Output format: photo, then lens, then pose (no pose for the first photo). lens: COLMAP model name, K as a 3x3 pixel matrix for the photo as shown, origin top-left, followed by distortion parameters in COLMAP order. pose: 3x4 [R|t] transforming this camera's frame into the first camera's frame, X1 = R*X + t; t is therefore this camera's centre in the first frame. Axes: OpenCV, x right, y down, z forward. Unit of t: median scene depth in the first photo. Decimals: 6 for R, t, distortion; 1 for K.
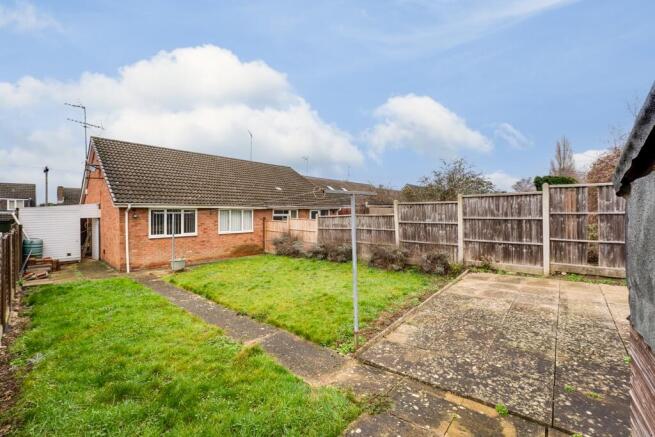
lens RADIAL K [[279.3, 0, 330.1], [0, 279.3, 207.6], [0, 0, 1]] dist [-0.005624, -0.000194]
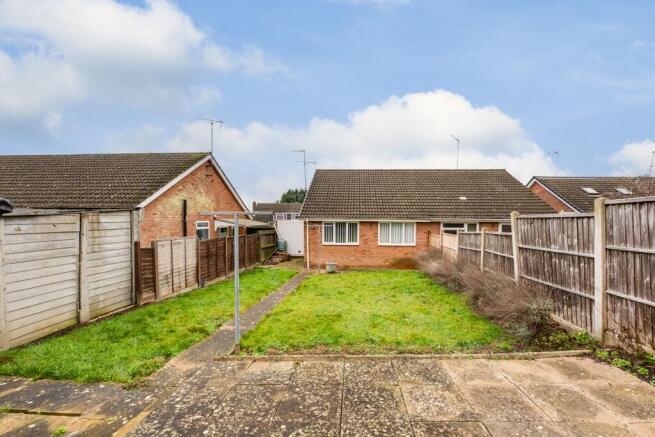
lens RADIAL K [[279.3, 0, 330.1], [0, 279.3, 207.6], [0, 0, 1]] dist [-0.005624, -0.000194]
pose [[0.601232, -0.034590, -0.798325, 0.504934], [0.005036, 0.999207, -0.039501, -0.013200], [0.799058, 0.019729, 0.600930, 0.271587]]
